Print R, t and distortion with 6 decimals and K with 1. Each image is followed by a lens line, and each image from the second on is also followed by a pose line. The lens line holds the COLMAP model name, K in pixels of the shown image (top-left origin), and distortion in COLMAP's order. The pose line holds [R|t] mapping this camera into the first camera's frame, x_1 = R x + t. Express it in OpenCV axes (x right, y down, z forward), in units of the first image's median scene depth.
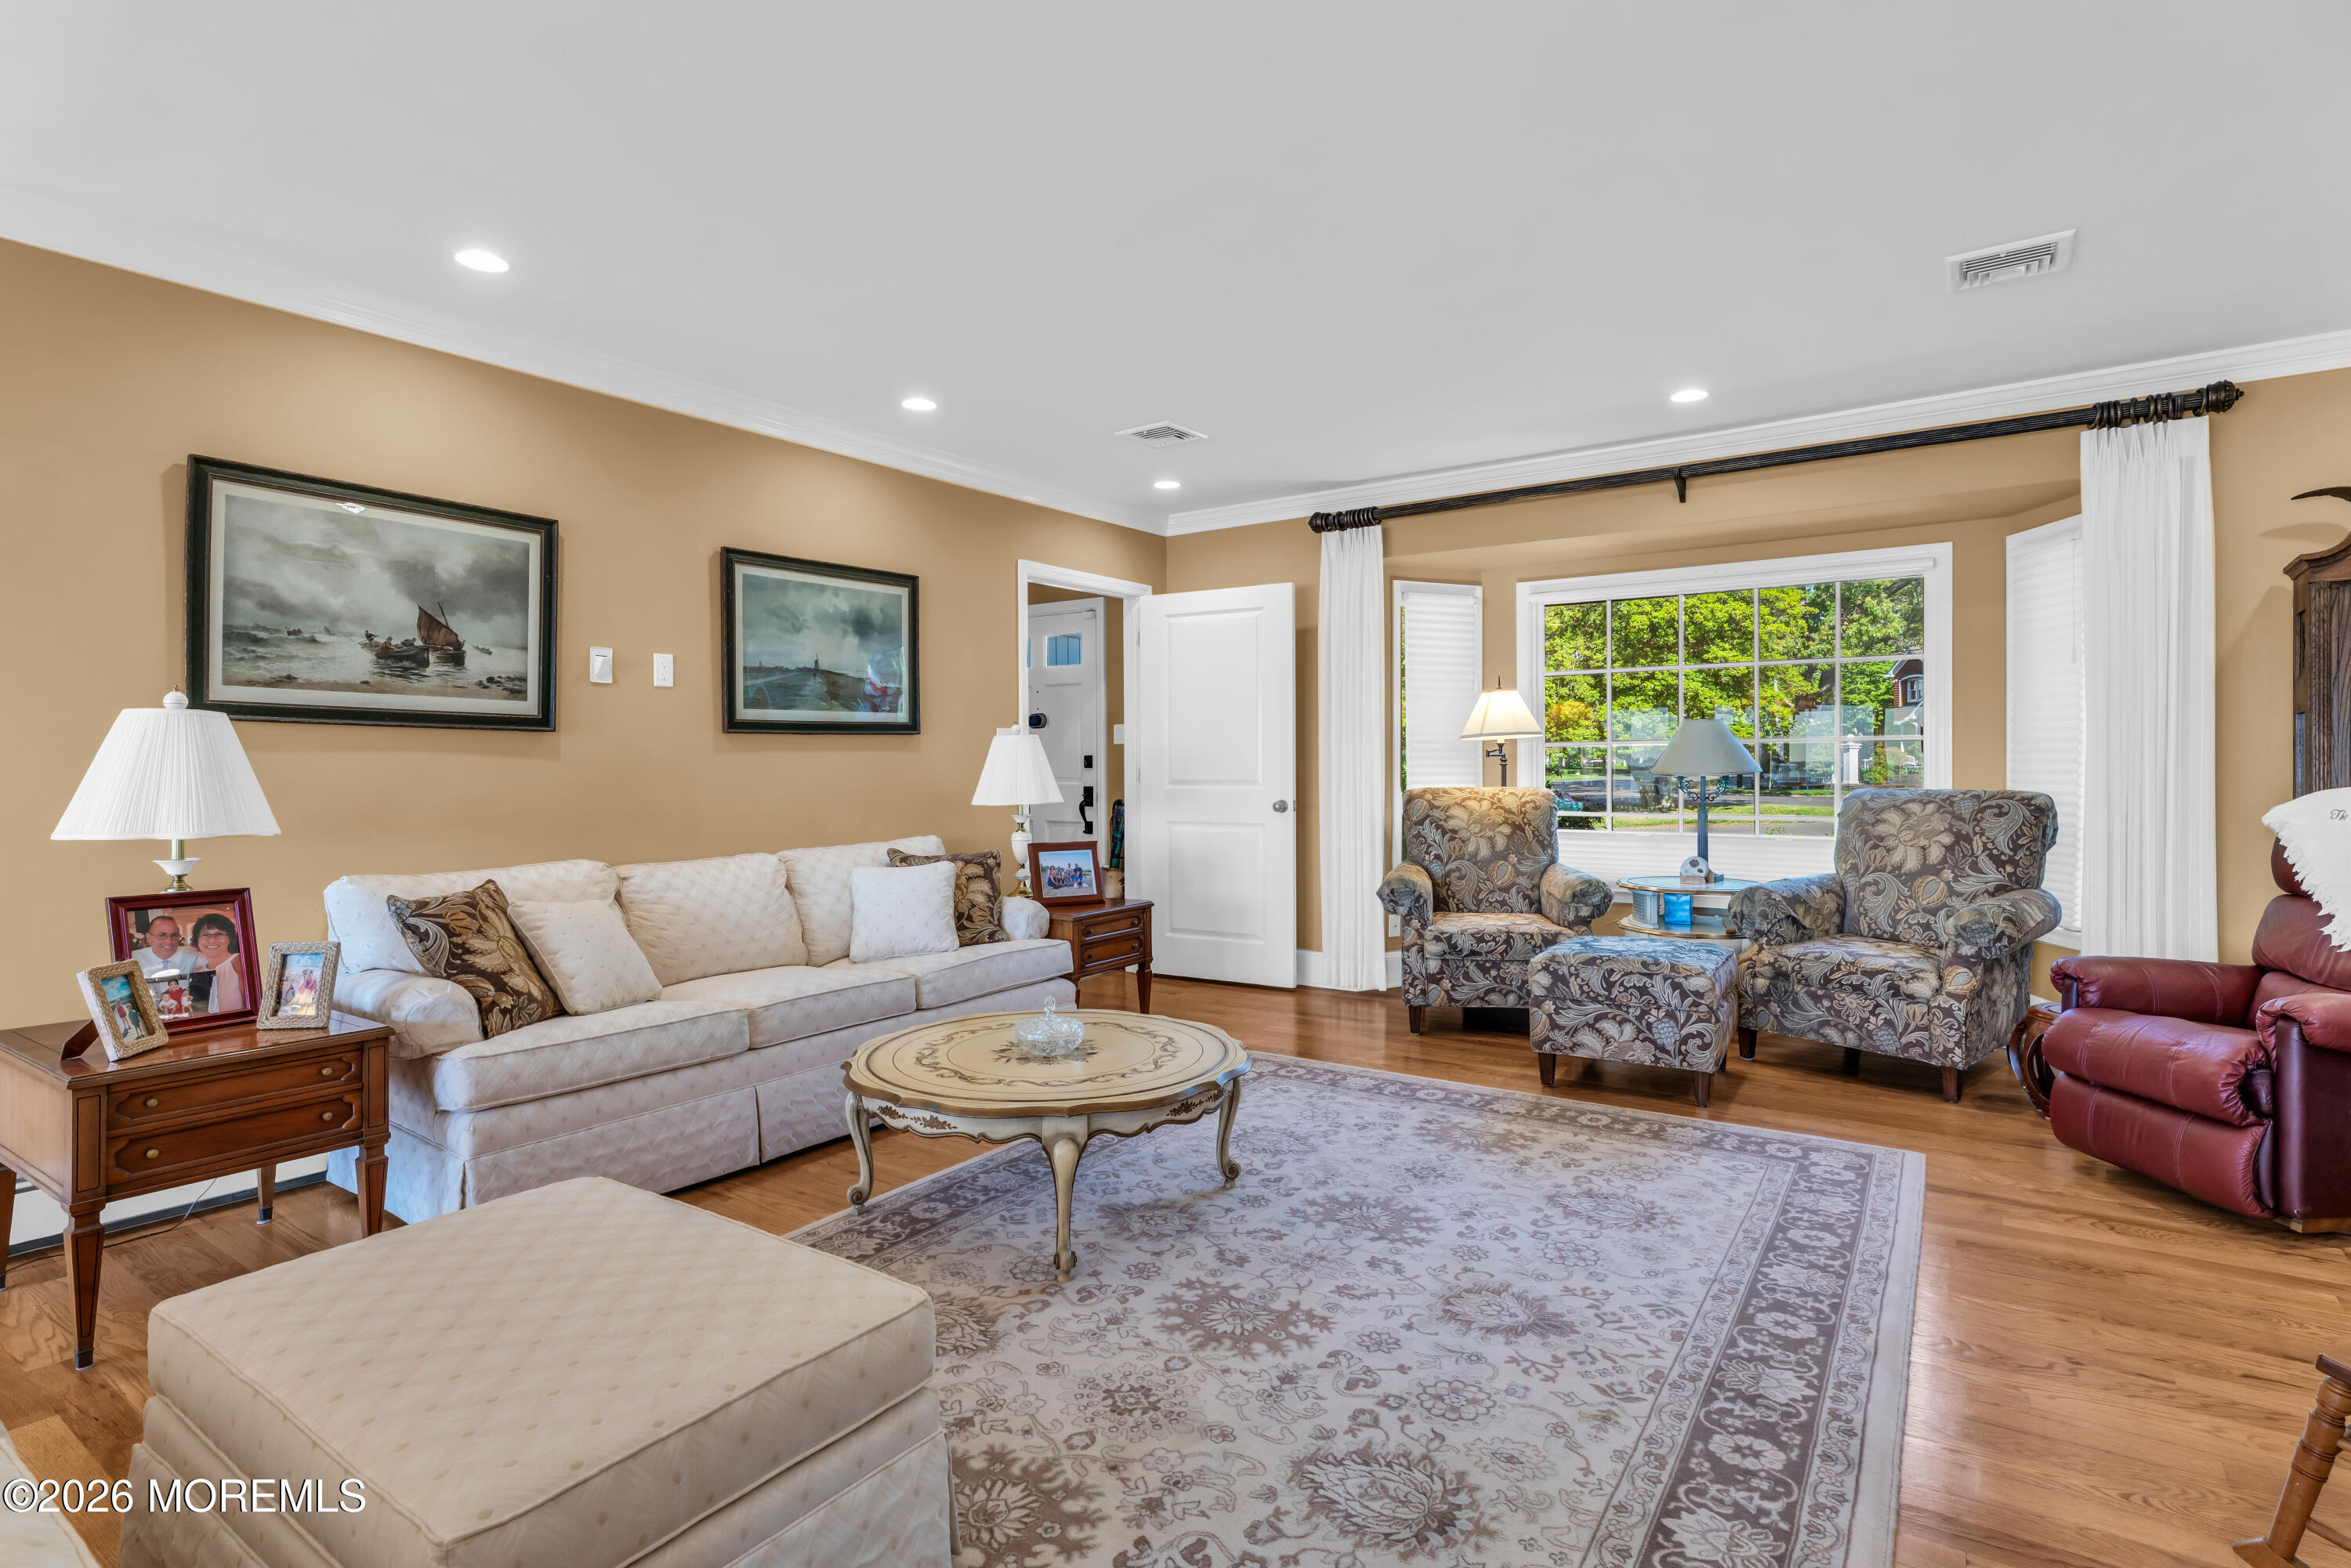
lens RADIAL K [[1145.6, 0, 1175.5], [0, 1145.6, 774.8], [0, 0, 1]] dist [-0.000753, -0.000444]
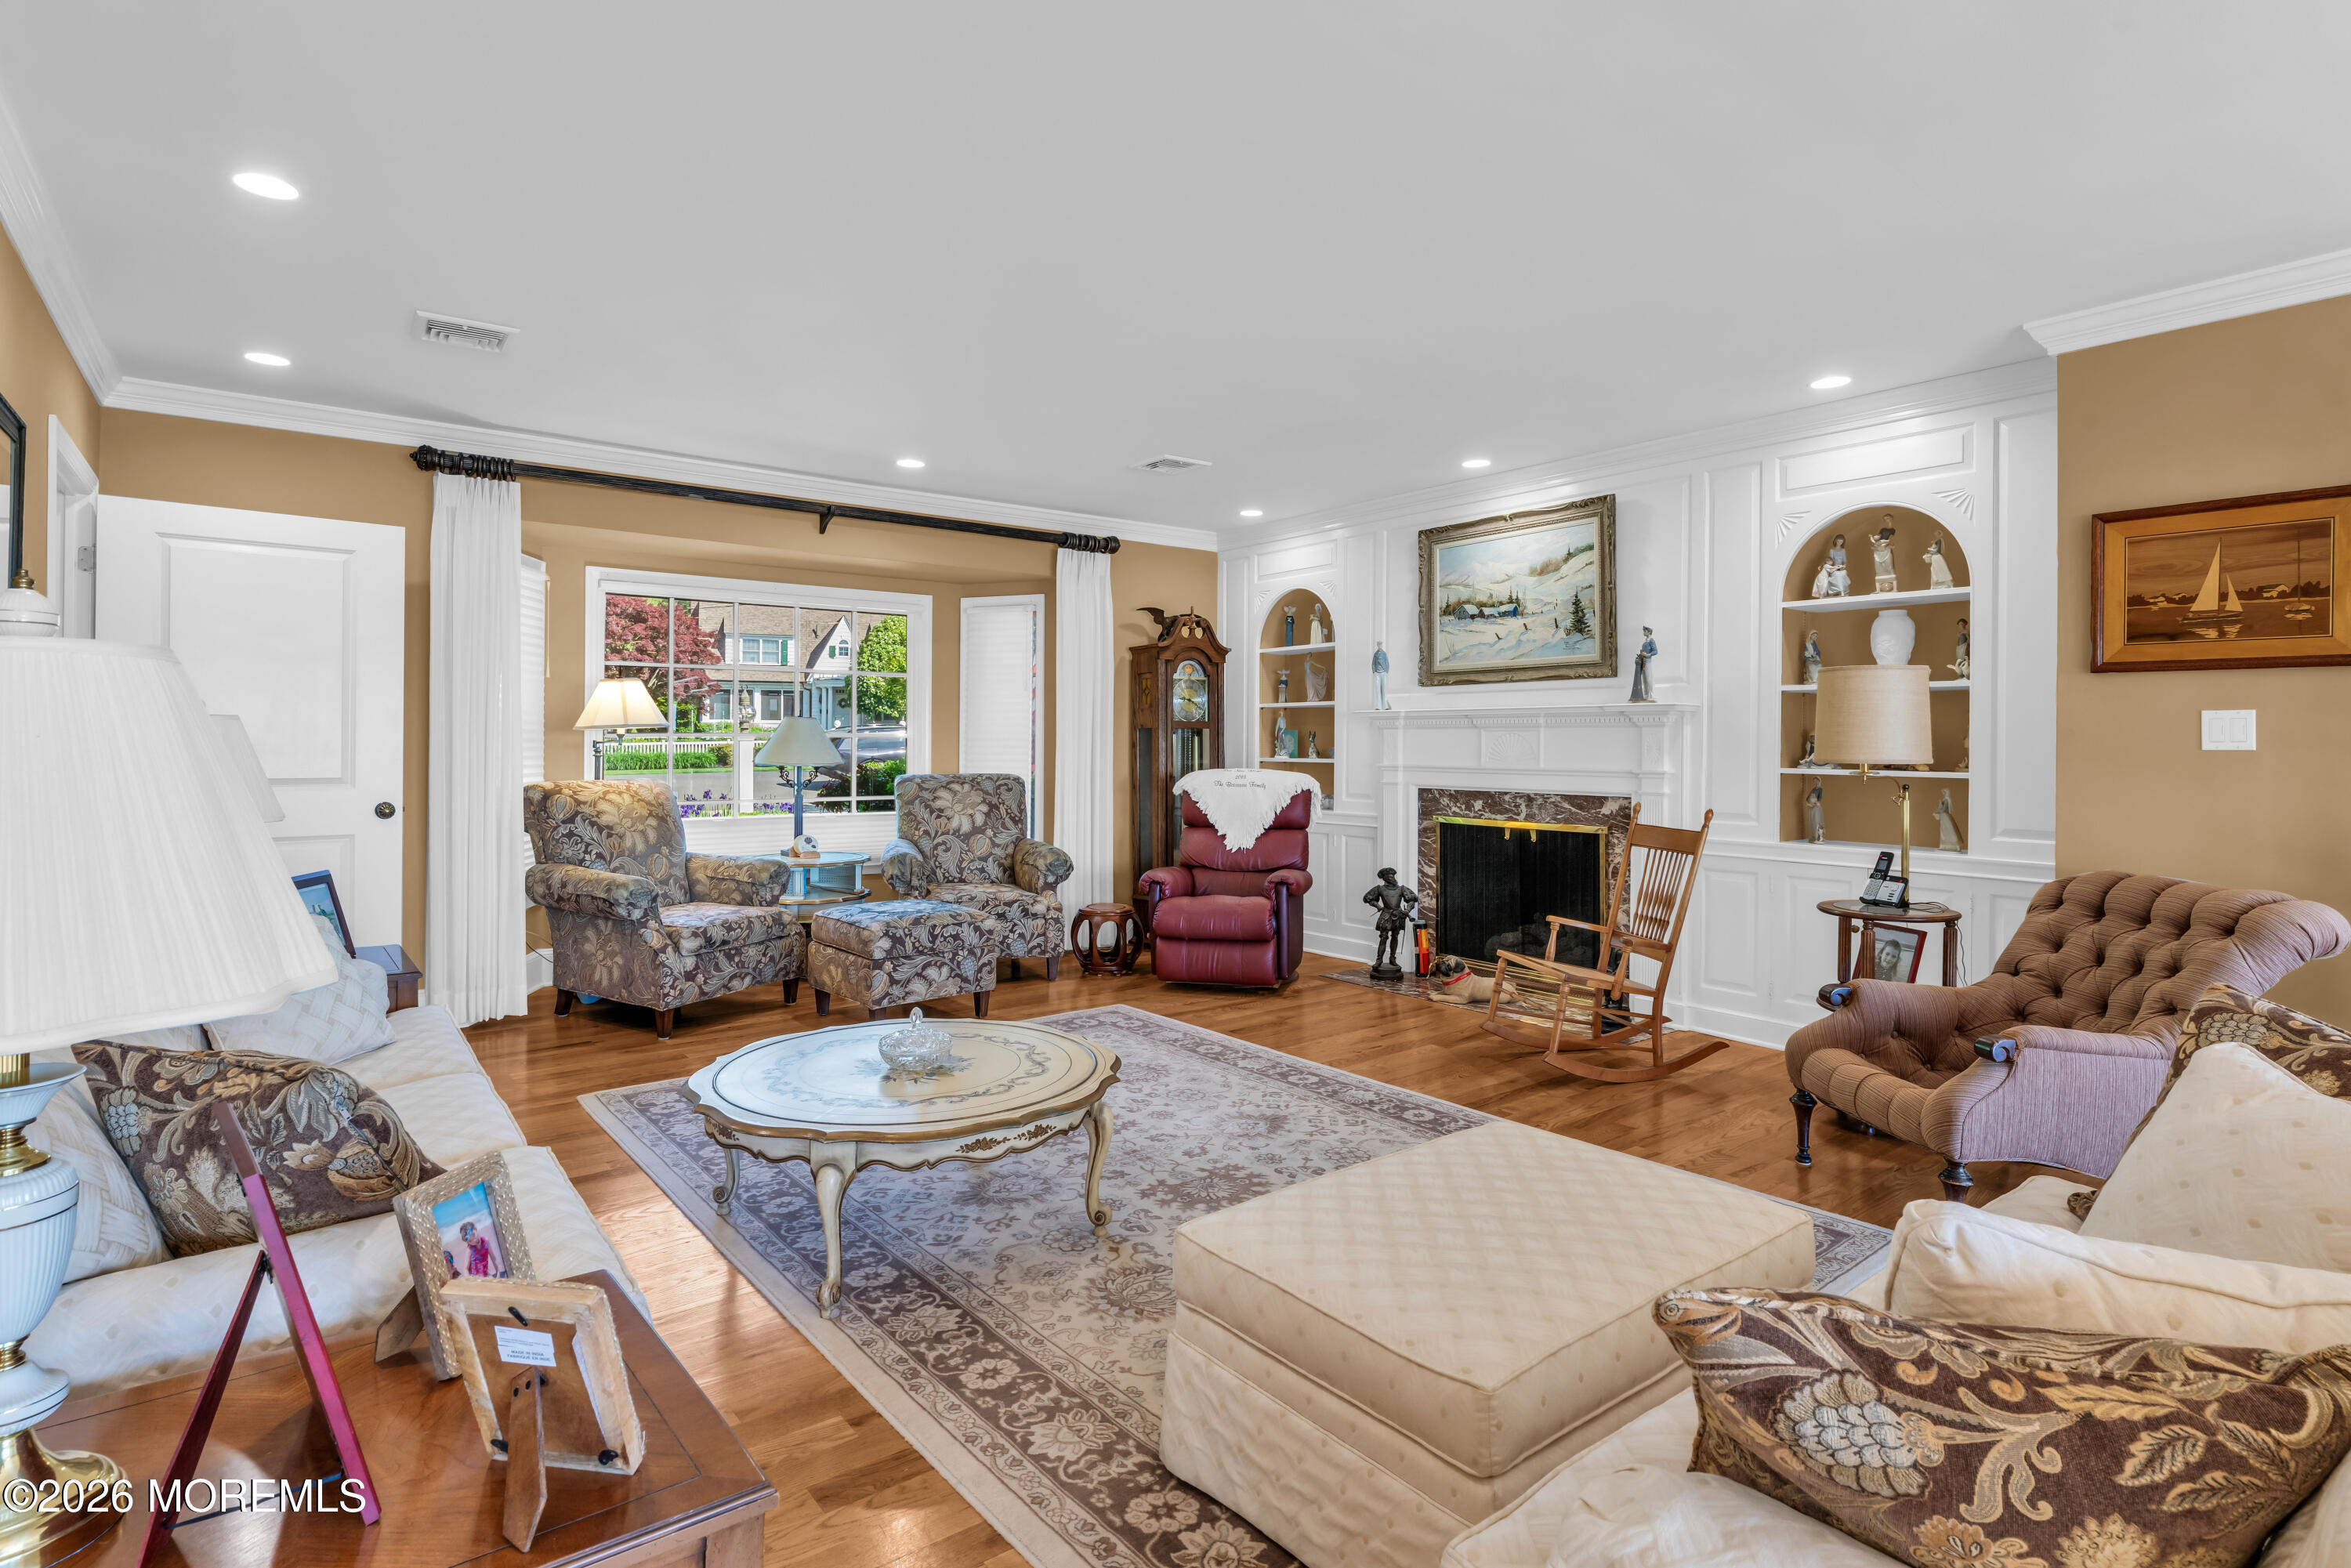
lens RADIAL K [[1167.1, 0, 1141.7], [0, 1167.1, 746.8], [0, 0, 1]] dist [-0.003911, 0.000112]
pose [[0.322362, 0.003737, 0.946609, -0.717026], [0.003944, 0.999978, -0.005290, -0.013893], [-0.946608, 0.005439, 0.322340, 0.372376]]
